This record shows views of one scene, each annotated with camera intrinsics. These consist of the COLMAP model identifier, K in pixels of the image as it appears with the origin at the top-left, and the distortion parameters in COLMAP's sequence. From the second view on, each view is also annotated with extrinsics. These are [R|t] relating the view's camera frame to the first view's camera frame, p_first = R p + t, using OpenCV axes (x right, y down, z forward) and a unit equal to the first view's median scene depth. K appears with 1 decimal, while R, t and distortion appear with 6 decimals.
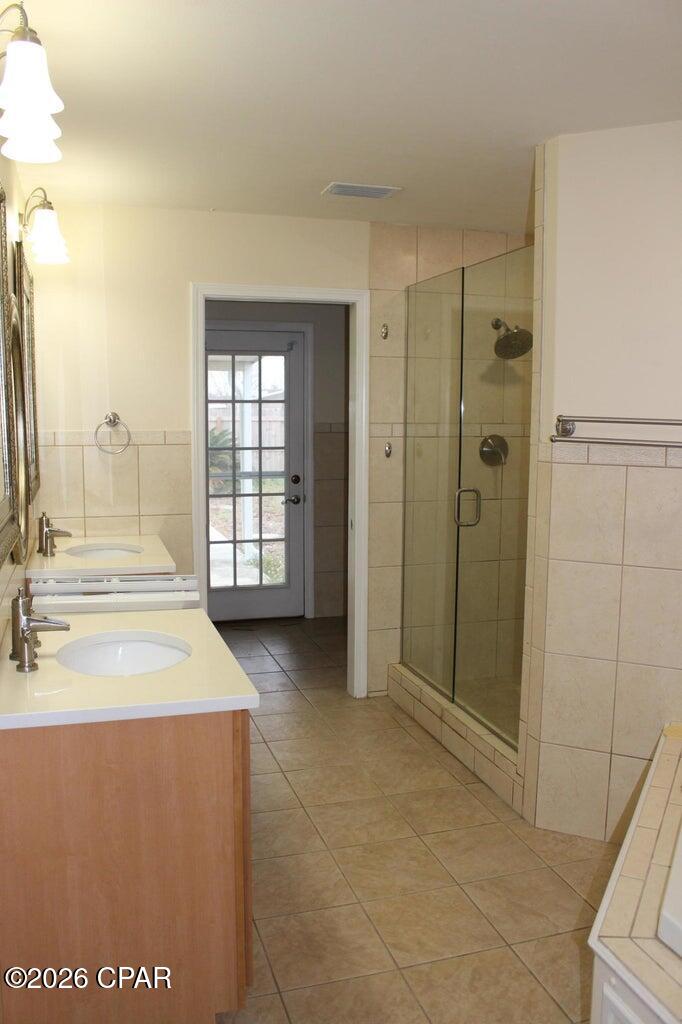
lens RADIAL K [[855.9, 0, 341.0], [0, 855.9, 514.7], [0, 0, 1]] dist [-0.150097, 0.120648]
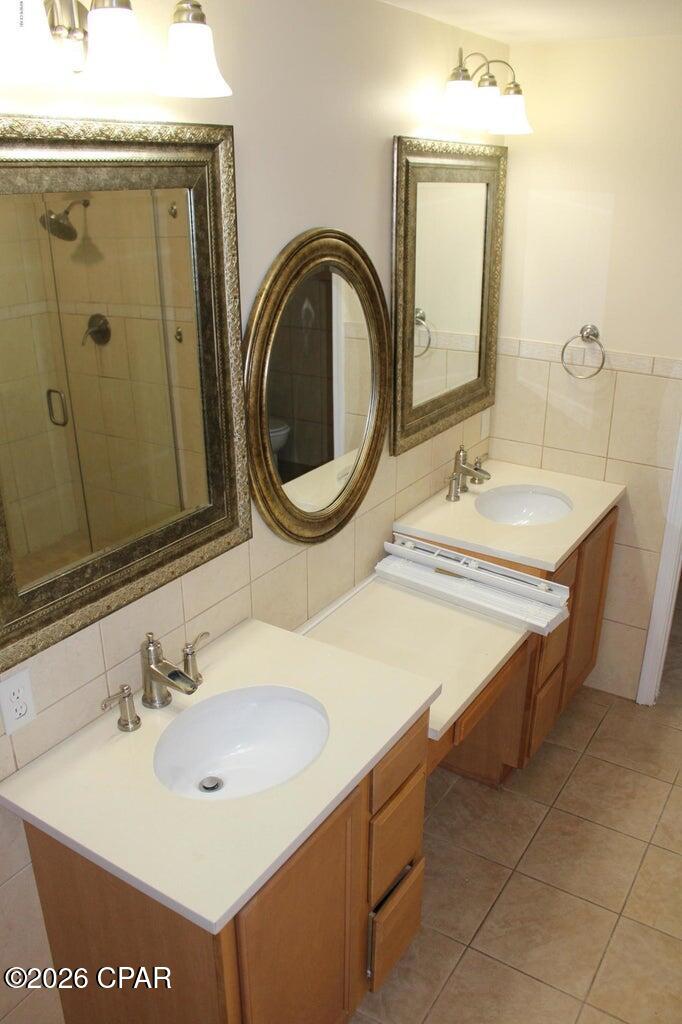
lens RADIAL K [[855.9, 0, 341.2], [0, 855.9, 513.0], [0, 0, 1]] dist [-0.150097, 0.120648]
pose [[0.648882, 0.284616, -0.705653, 0.177089], [-0.091648, 0.949889, 0.298851, -0.165806], [0.755350, -0.129247, 0.642450, 0.303803]]
